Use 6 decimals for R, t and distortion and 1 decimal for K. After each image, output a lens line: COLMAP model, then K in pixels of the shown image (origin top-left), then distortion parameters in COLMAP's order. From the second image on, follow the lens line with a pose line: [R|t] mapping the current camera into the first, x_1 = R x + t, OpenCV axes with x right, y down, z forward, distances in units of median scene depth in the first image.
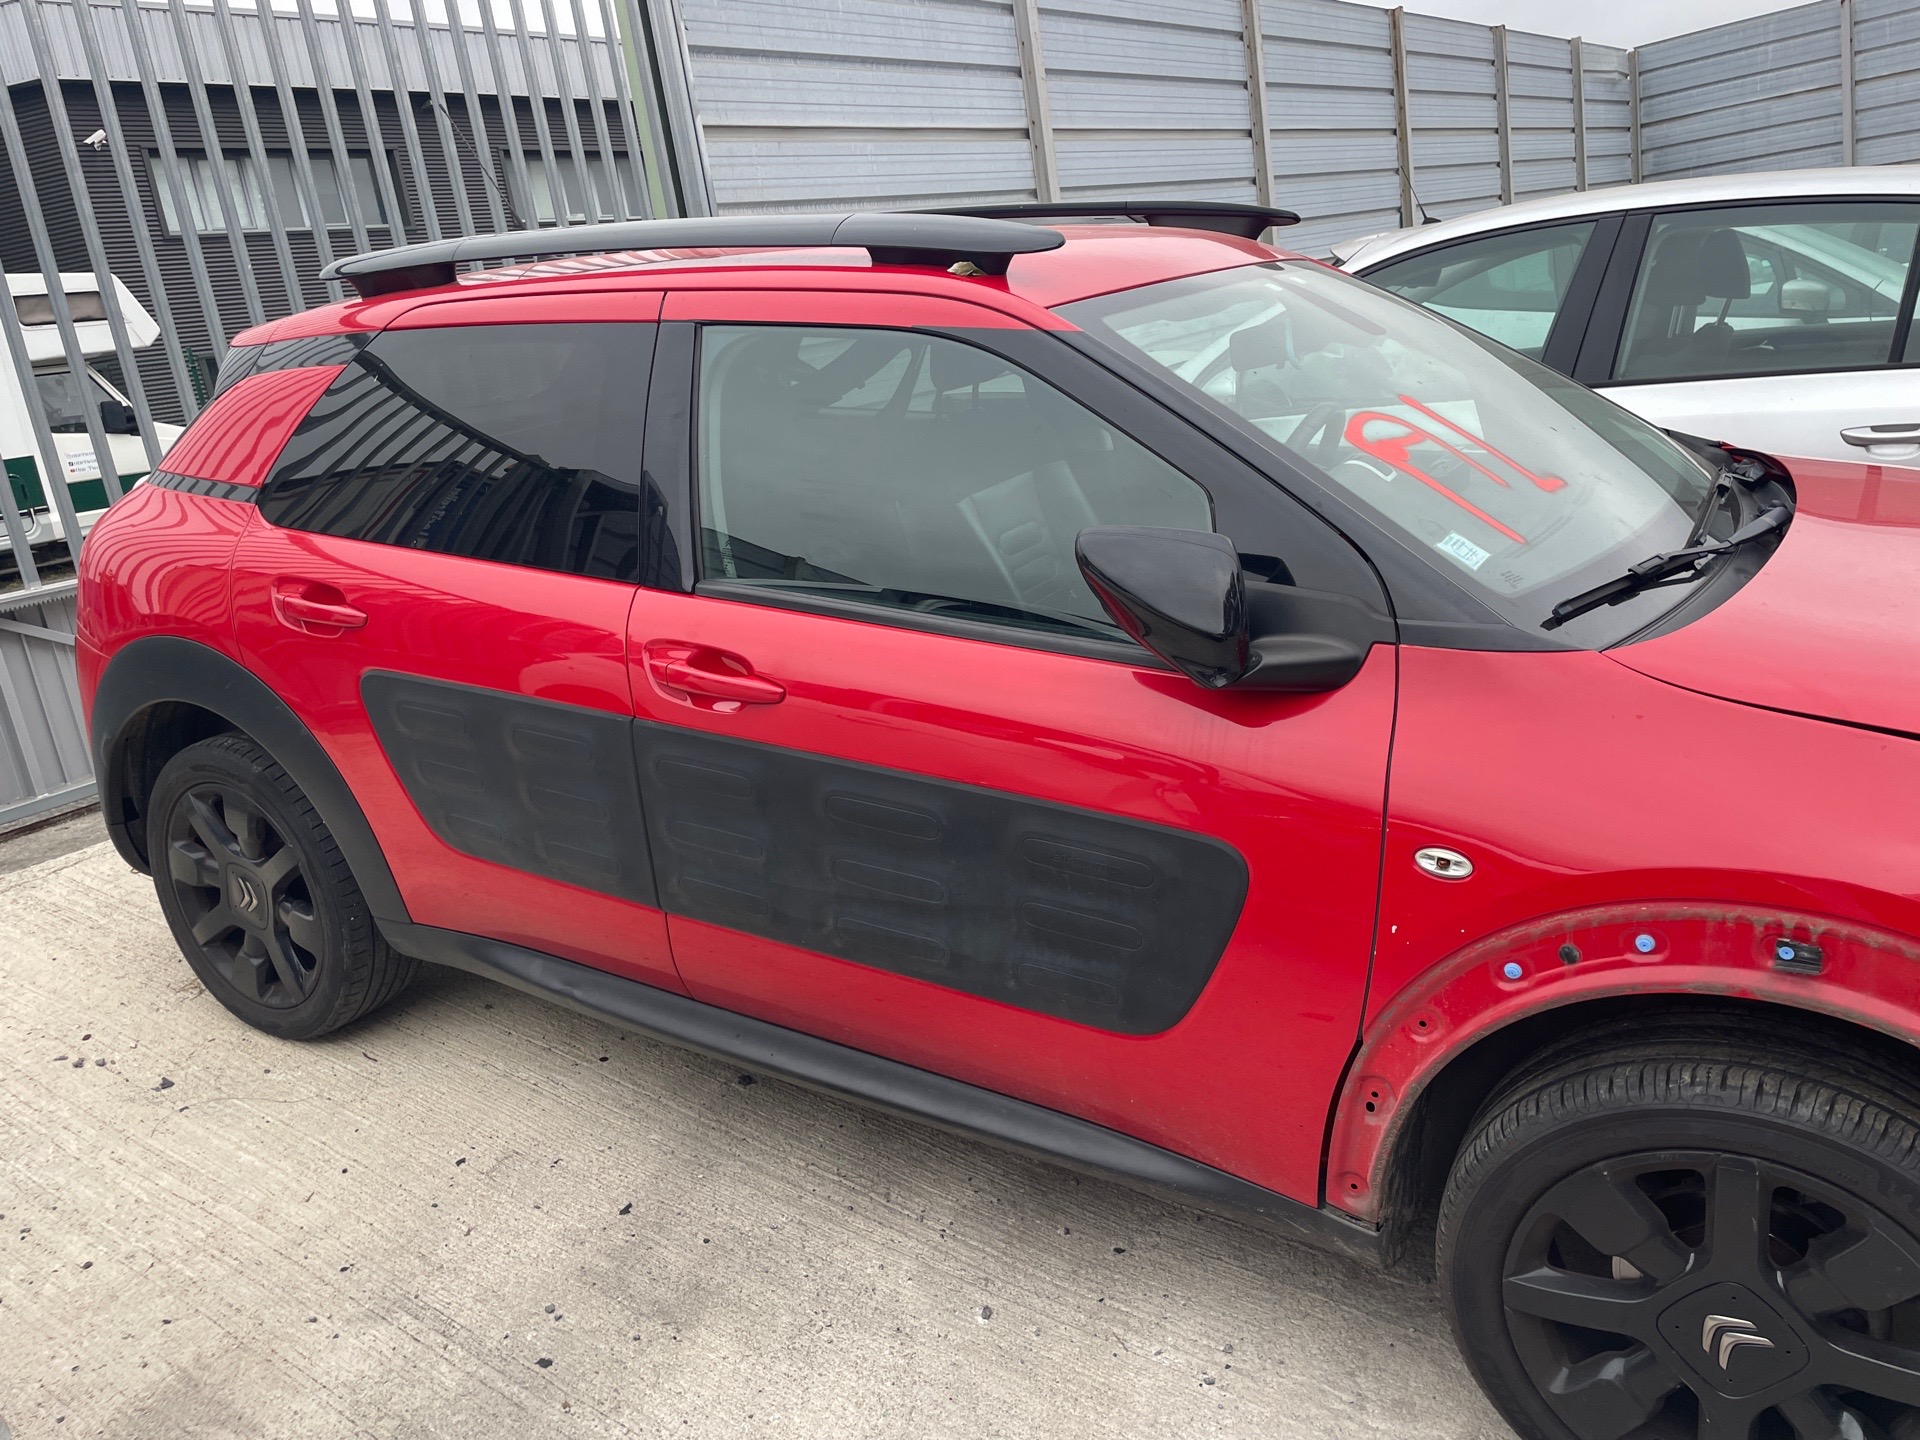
lens RADIAL K [[1437.4, 0, 941.8], [0, 1437.4, 707.3], [0, 0, 1]] dist [0.085358, -0.103644]
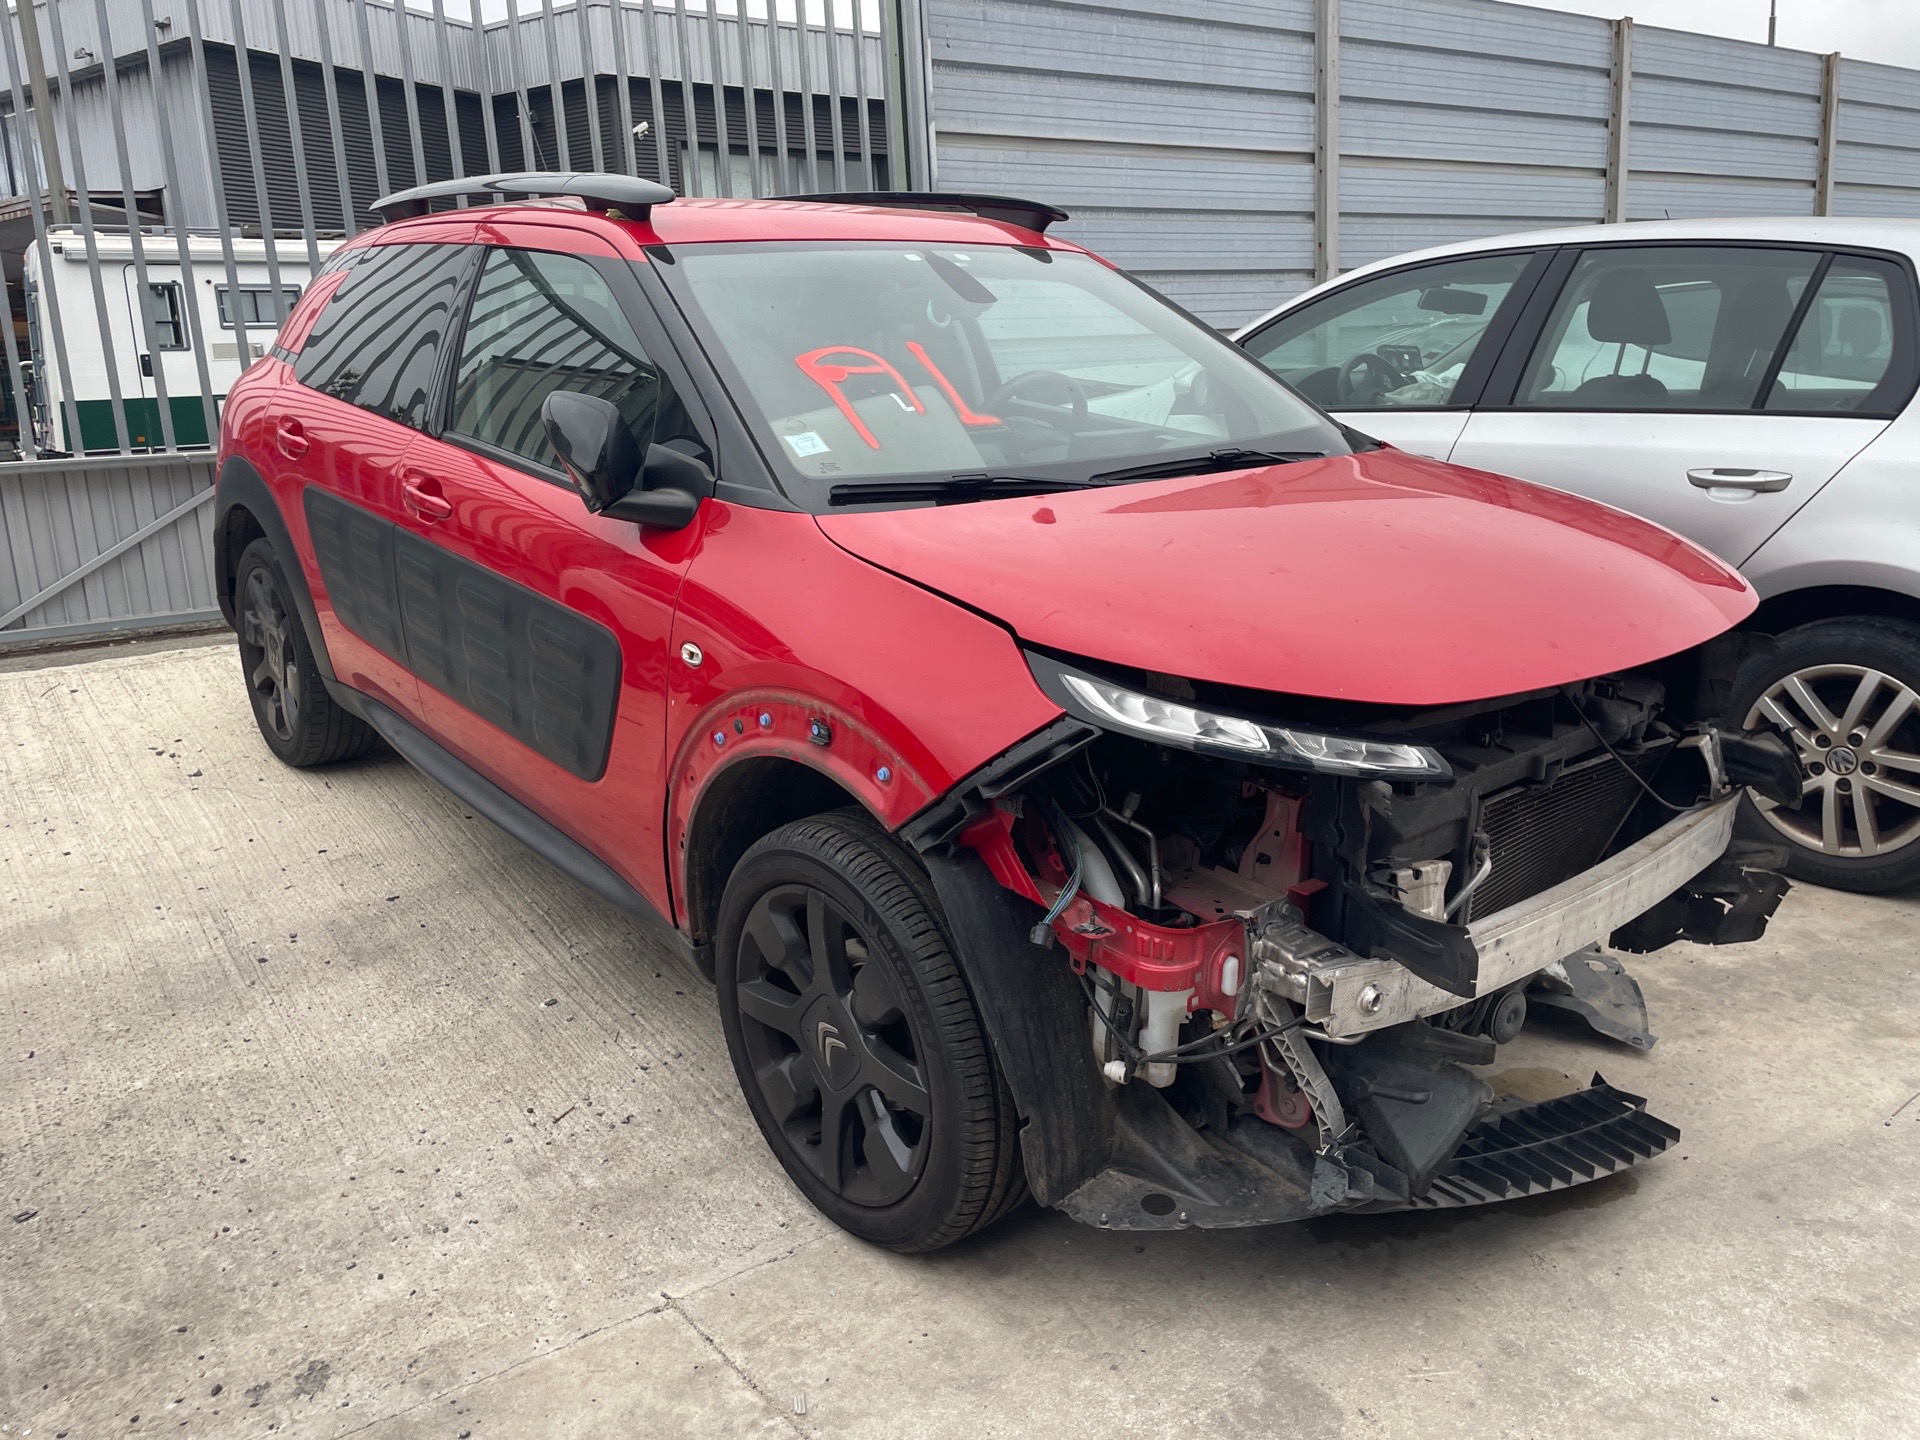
lens RADIAL K [[1442.2, 0, 976.6], [0, 1442.2, 718.7], [0, 0, 1]] dist [0.106194, -0.138834]
pose [[0.941954, 0.166231, -0.291700, 0.817195], [-0.169011, 0.985487, 0.015833, 0.080934], [0.290099, 0.034387, 0.956379, -0.188154]]
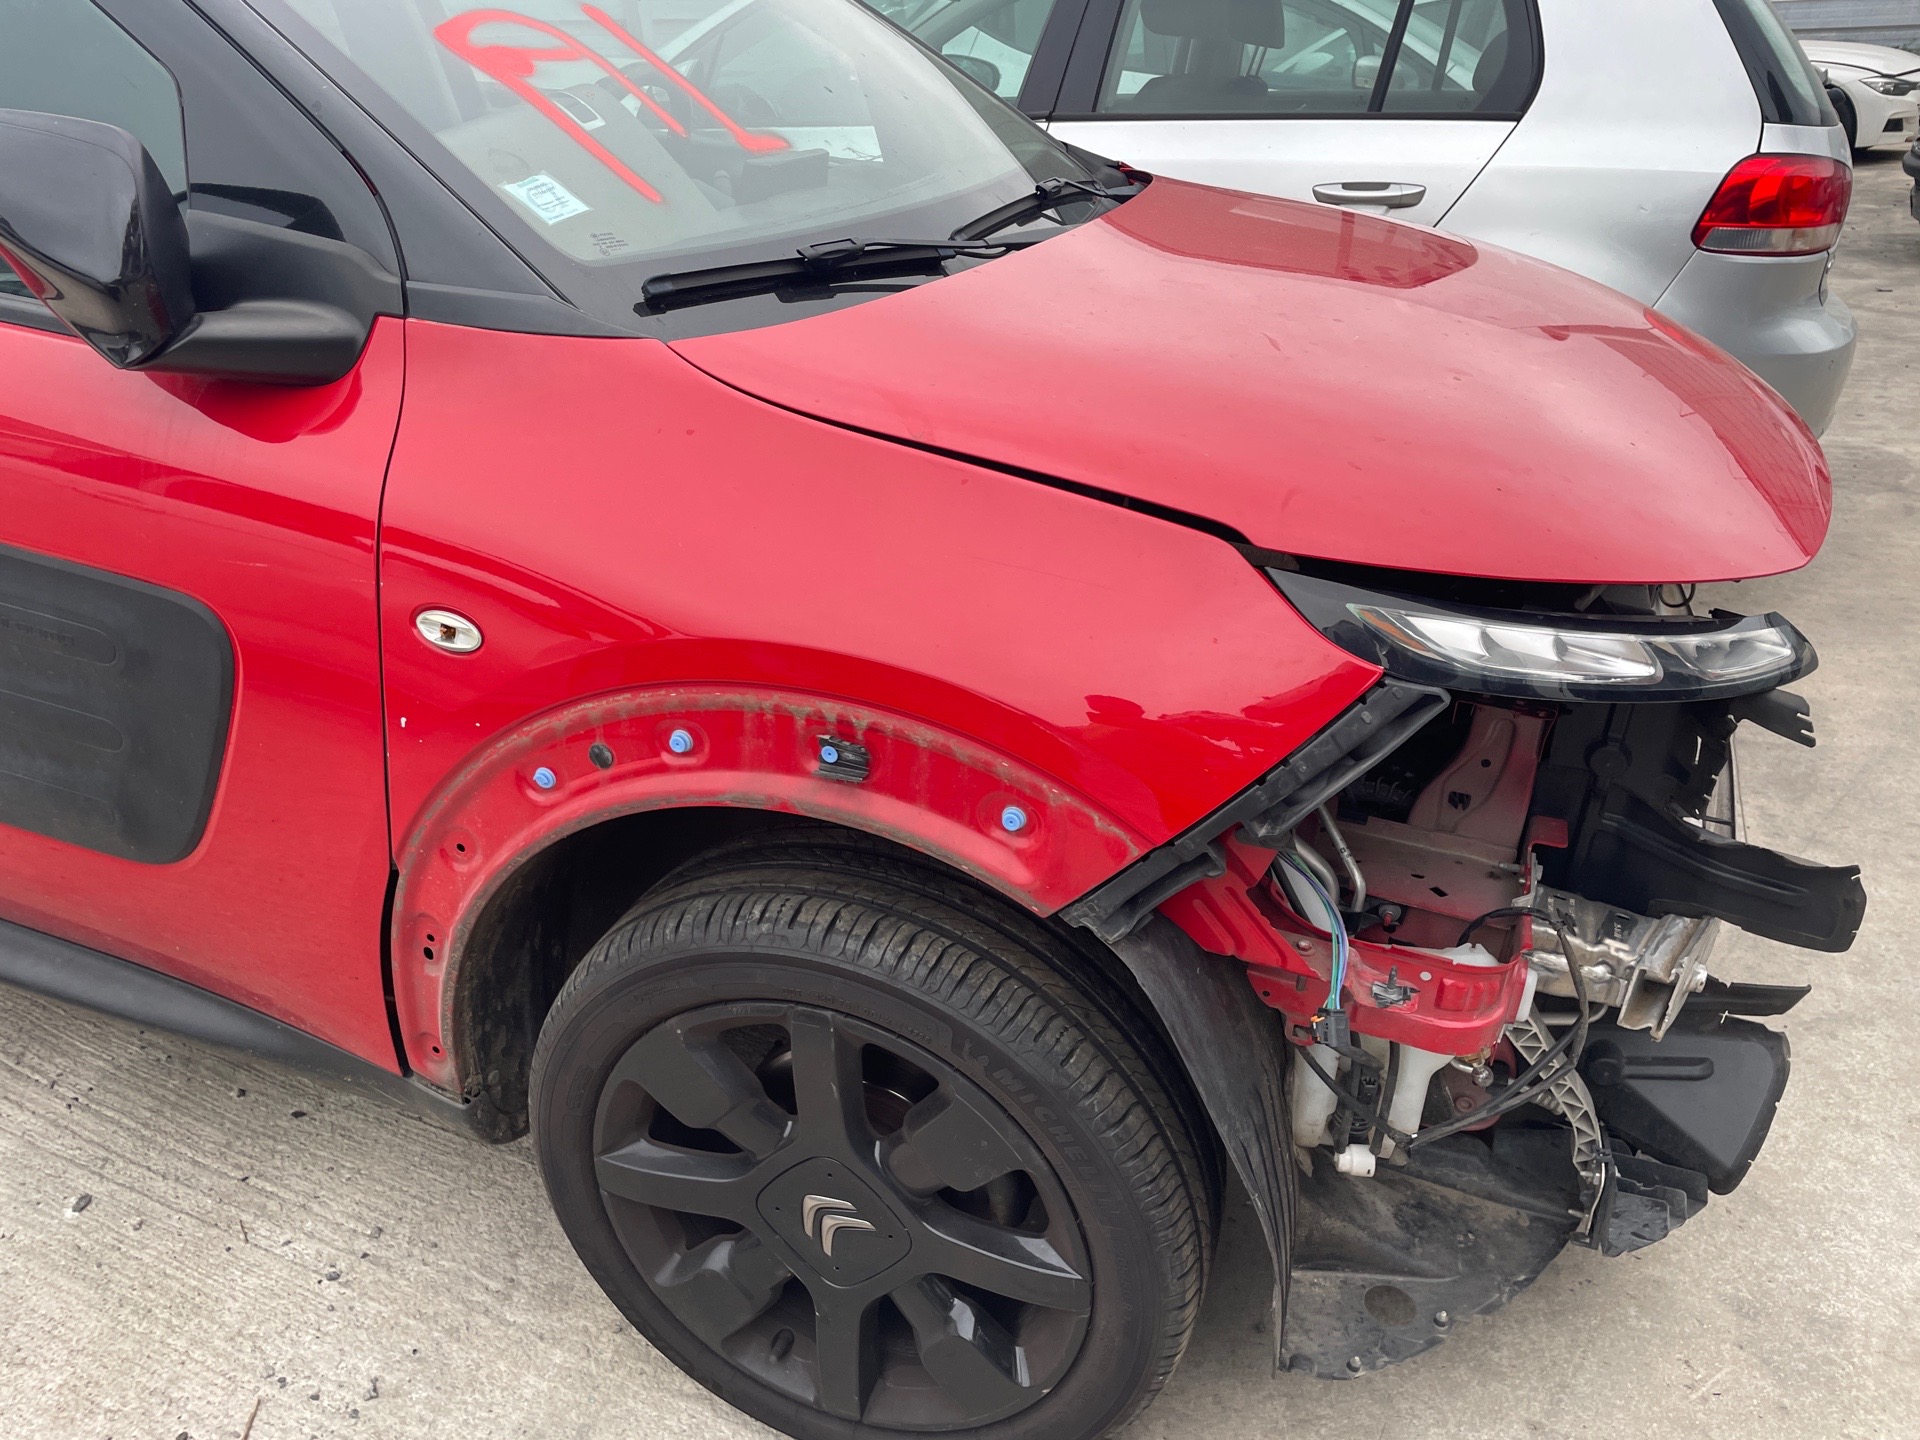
lens RADIAL K [[1437.4, 0, 941.8], [0, 1437.4, 707.3], [0, 0, 1]] dist [0.085358, -0.103644]
pose [[0.979615, 0.009220, 0.200675, 0.355718], [-0.037274, 0.989942, 0.136472, 0.030245], [-0.197398, -0.141170, 0.970106, 0.201790]]
